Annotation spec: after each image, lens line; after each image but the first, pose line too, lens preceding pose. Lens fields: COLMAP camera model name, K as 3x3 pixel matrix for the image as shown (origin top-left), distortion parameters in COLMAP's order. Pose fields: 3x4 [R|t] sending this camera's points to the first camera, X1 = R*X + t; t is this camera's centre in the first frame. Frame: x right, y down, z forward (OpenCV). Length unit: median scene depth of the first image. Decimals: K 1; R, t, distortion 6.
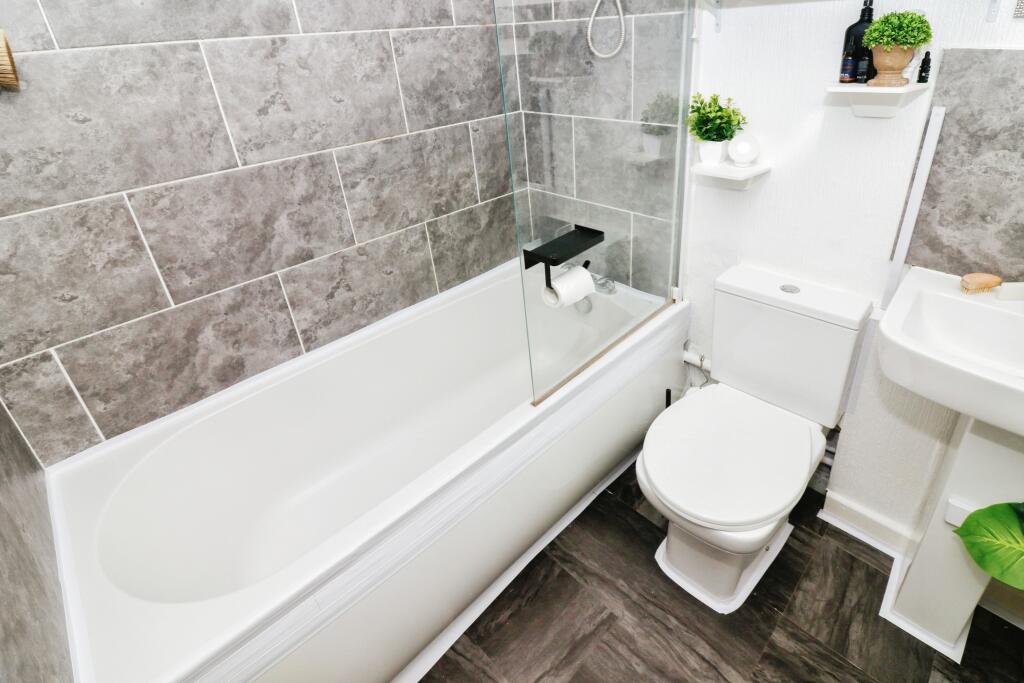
lens RADIAL K [[524.1, 0, 512.0], [0, 524.1, 341.5], [0, 0, 1]] dist [0.019089, -0.019496]
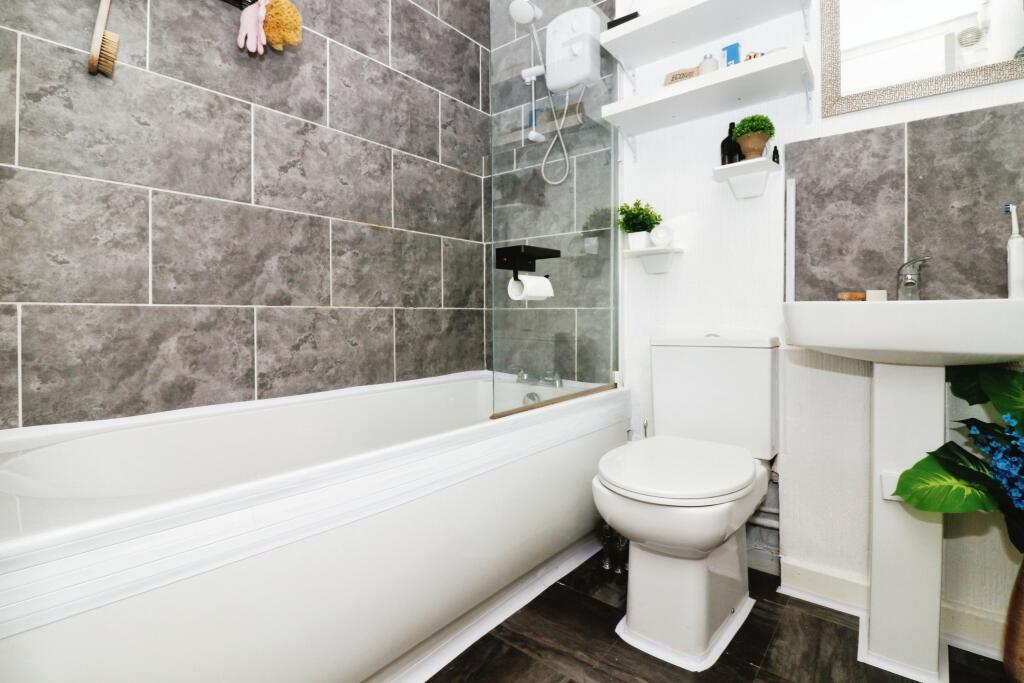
lens RADIAL K [[524.1, 0, 512.0], [0, 524.1, 341.5], [0, 0, 1]] dist [0.019089, -0.019496]
pose [[0.990658, 0.080661, 0.109961, -0.042889], [-0.022336, 0.891407, -0.452654, 0.417855], [-0.134531, 0.445969, 0.884880, 0.018476]]
